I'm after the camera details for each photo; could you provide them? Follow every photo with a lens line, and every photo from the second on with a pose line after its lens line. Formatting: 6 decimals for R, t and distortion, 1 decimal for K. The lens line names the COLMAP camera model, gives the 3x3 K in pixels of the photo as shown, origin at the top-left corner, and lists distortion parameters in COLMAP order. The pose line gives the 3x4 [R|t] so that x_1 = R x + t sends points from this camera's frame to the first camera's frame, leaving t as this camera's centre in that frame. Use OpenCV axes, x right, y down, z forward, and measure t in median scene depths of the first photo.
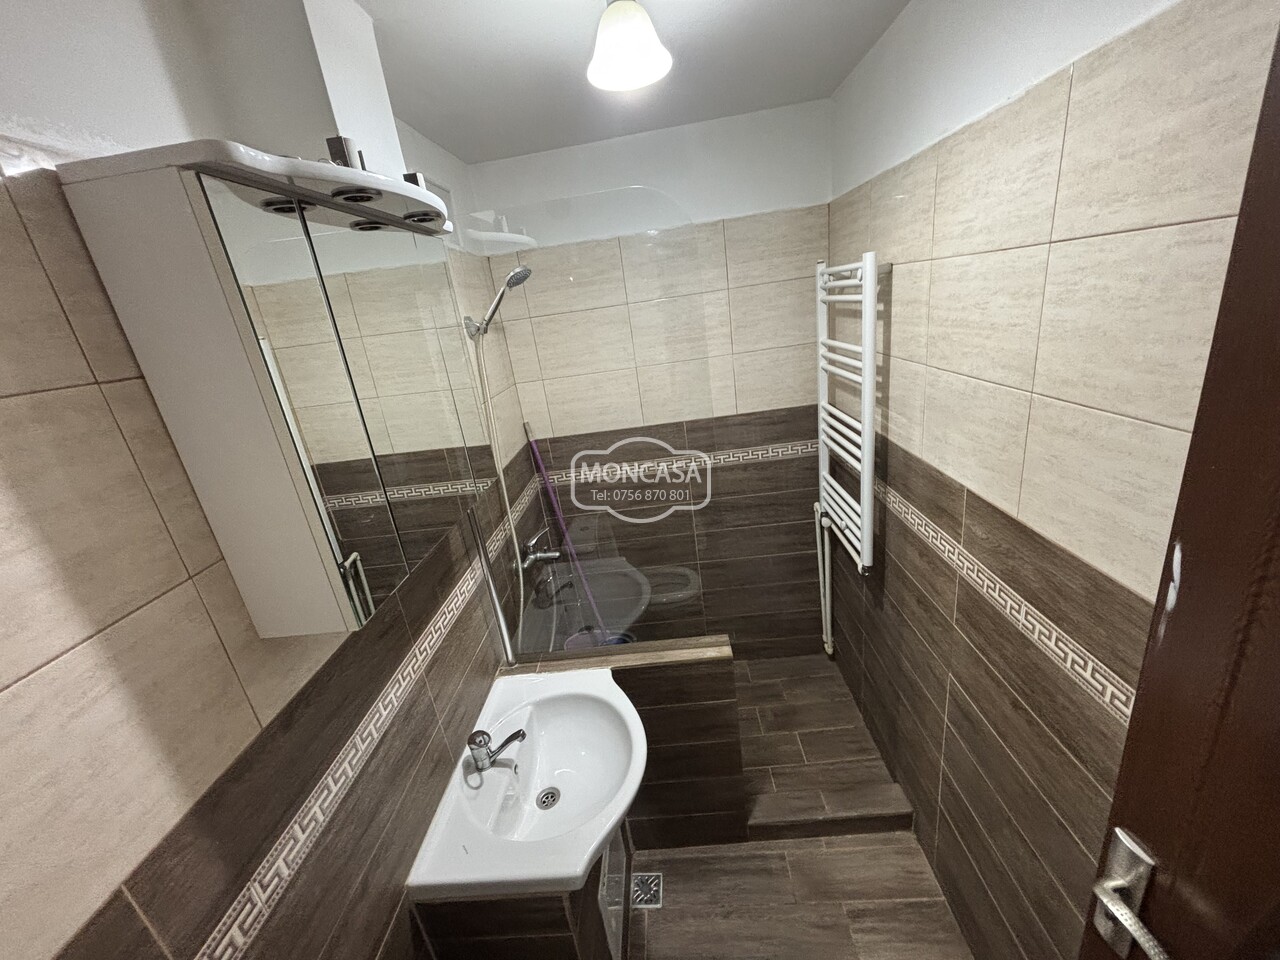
lens RADIAL K [[514.4, 0, 641.3], [0, 514.4, 472.8], [0, 0, 1]] dist [-0.002821, -0.000035]
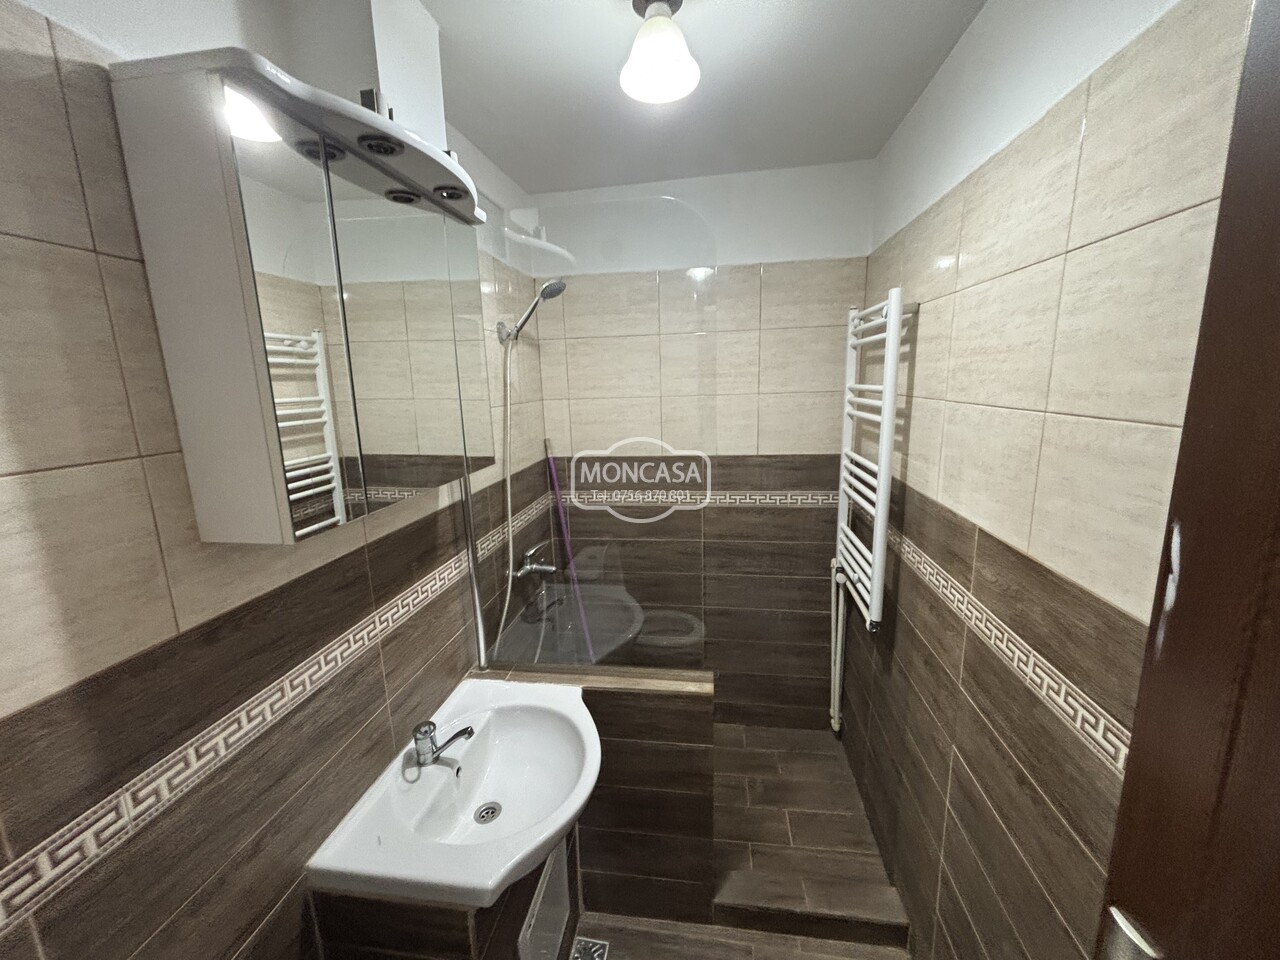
lens RADIAL K [[514.4, 0, 641.4], [0, 514.4, 471.6], [0, 0, 1]] dist [-0.002821, -0.000035]
pose [[0.988567, 0.122307, -0.088184, 0.101783], [-0.132646, 0.983513, -0.122911, 0.118343], [0.071697, 0.133203, 0.988492, 0.036677]]
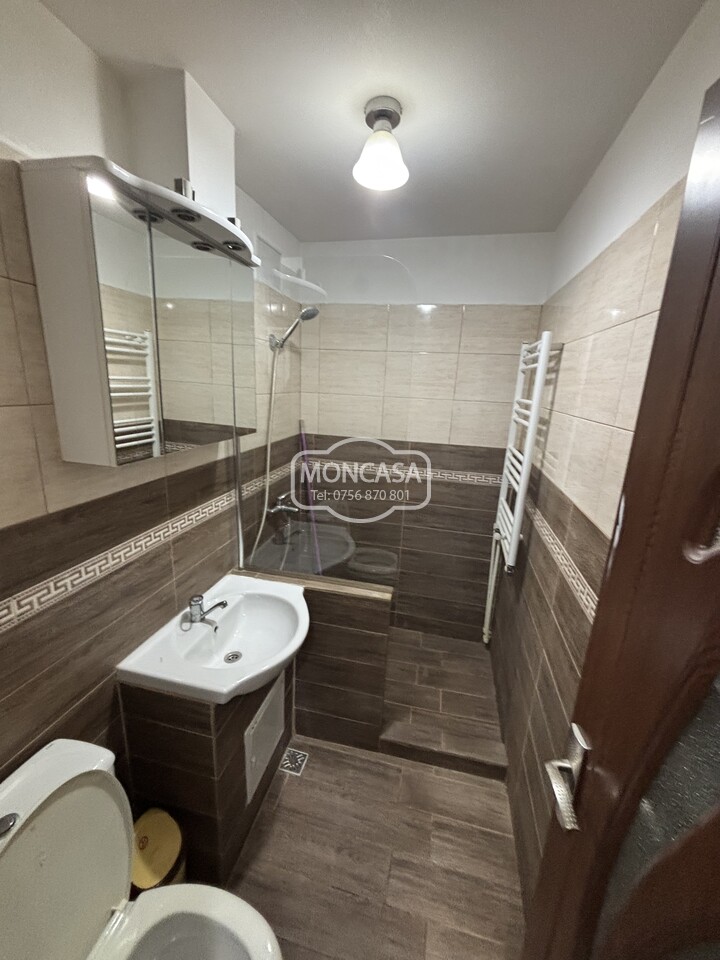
lens RADIAL K [[385.8, 0, 363.5], [0, 385.8, 474.1], [0, 0, 1]] dist [-0.002821, -0.000035]
pose [[0.967416, 0.216783, -0.130814, 0.209006], [-0.225755, 0.972456, -0.057998, 0.130535], [0.114637, 0.085640, 0.989709, -0.057363]]
